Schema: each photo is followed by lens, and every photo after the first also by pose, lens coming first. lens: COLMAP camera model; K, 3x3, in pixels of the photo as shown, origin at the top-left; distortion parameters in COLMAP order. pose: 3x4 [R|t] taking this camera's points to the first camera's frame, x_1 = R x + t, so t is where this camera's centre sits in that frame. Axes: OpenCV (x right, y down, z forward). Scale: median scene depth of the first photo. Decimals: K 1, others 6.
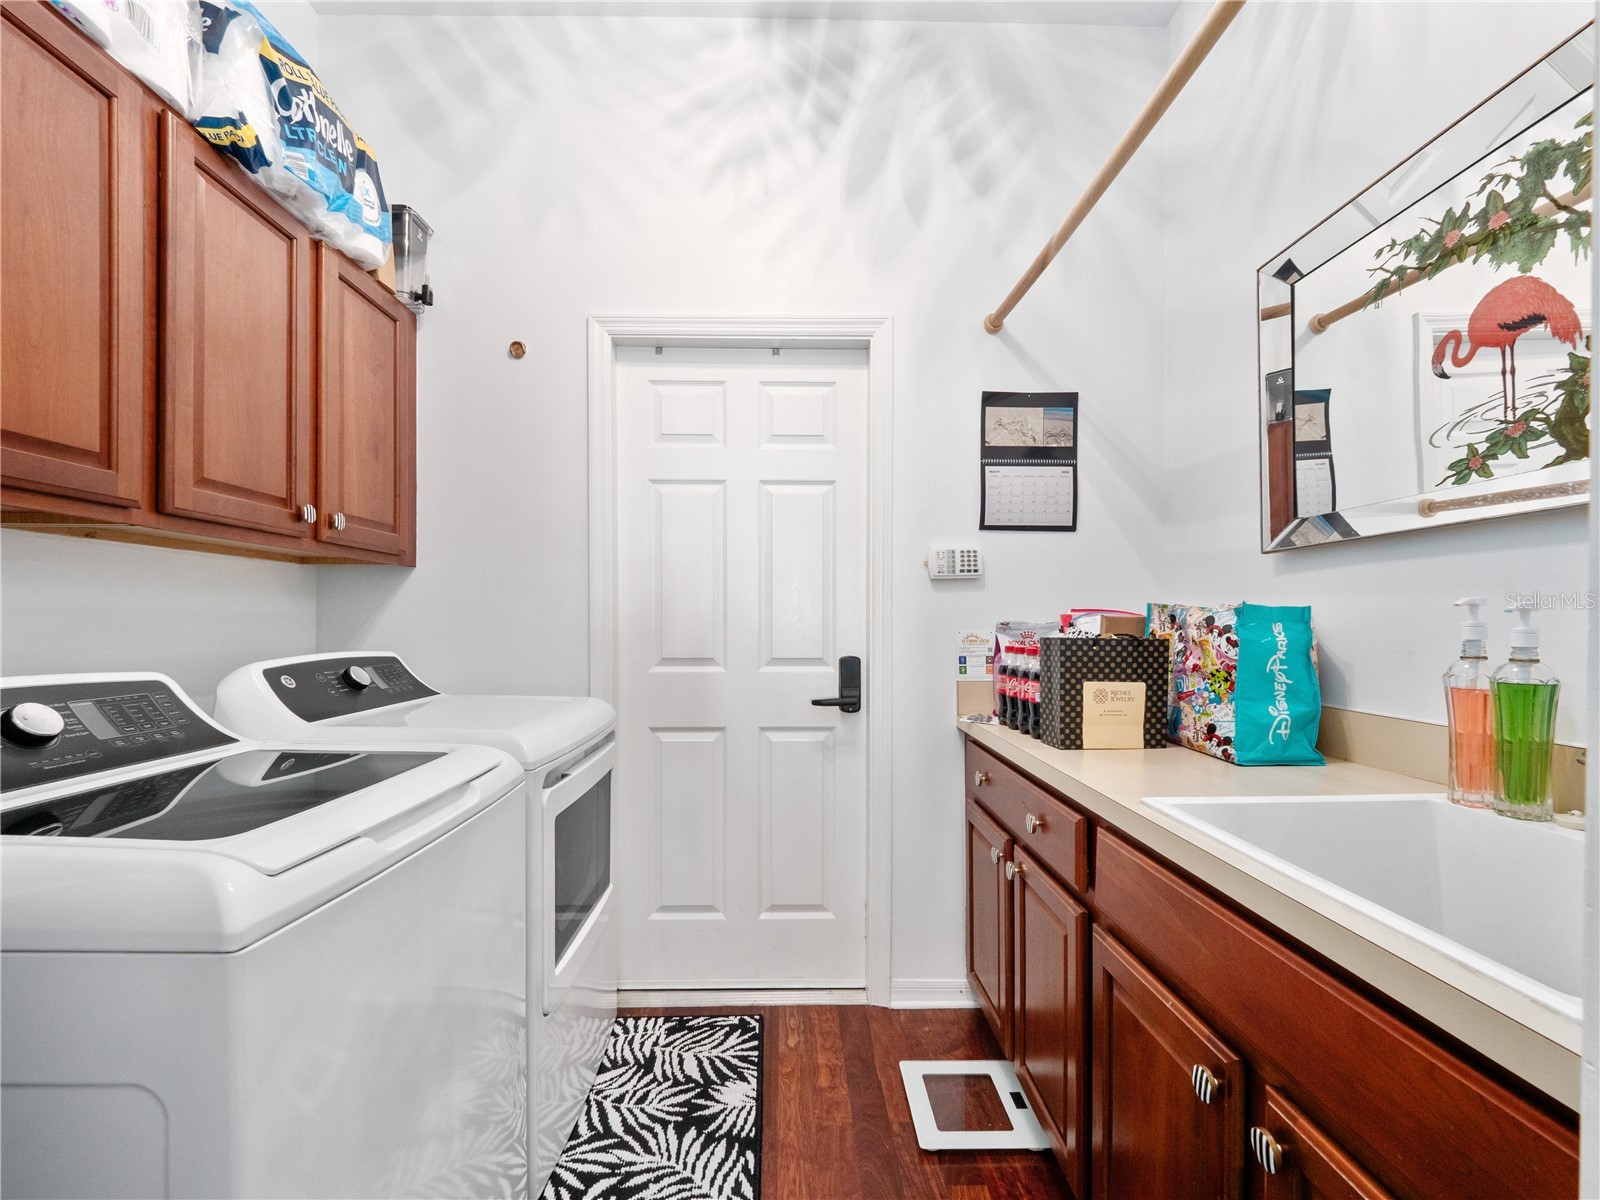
lens RADIAL K [[734.5, 0, 734.1], [0, 734.5, 602.5], [0, 0, 1]] dist [0.009399, -0.016203]
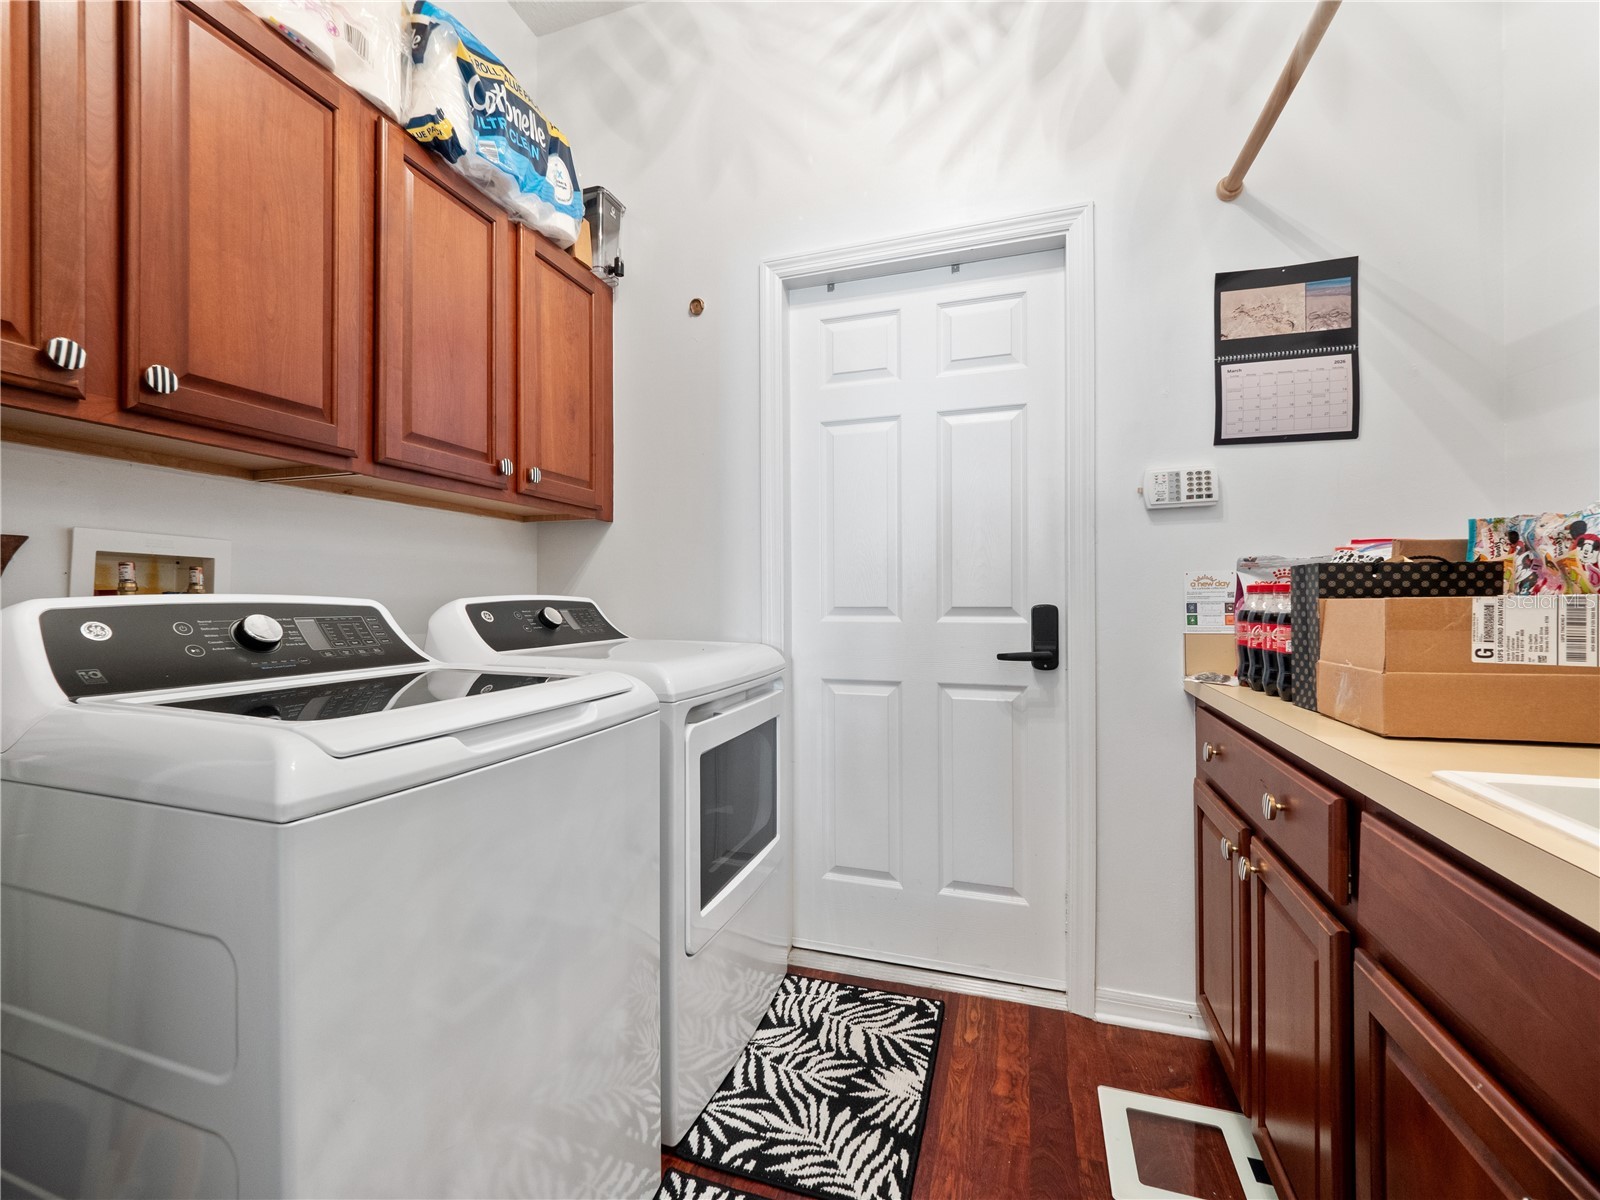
lens RADIAL K [[665.3, 0, 799.1], [0, 665.3, 606.9], [0, 0, 1]] dist [0.002716, -0.009655]
pose [[0.945465, -0.002996, -0.325710, 0.157756], [-0.000363, 0.999947, -0.010252, 0.095478], [0.325723, 0.009811, 0.945414, 0.185291]]
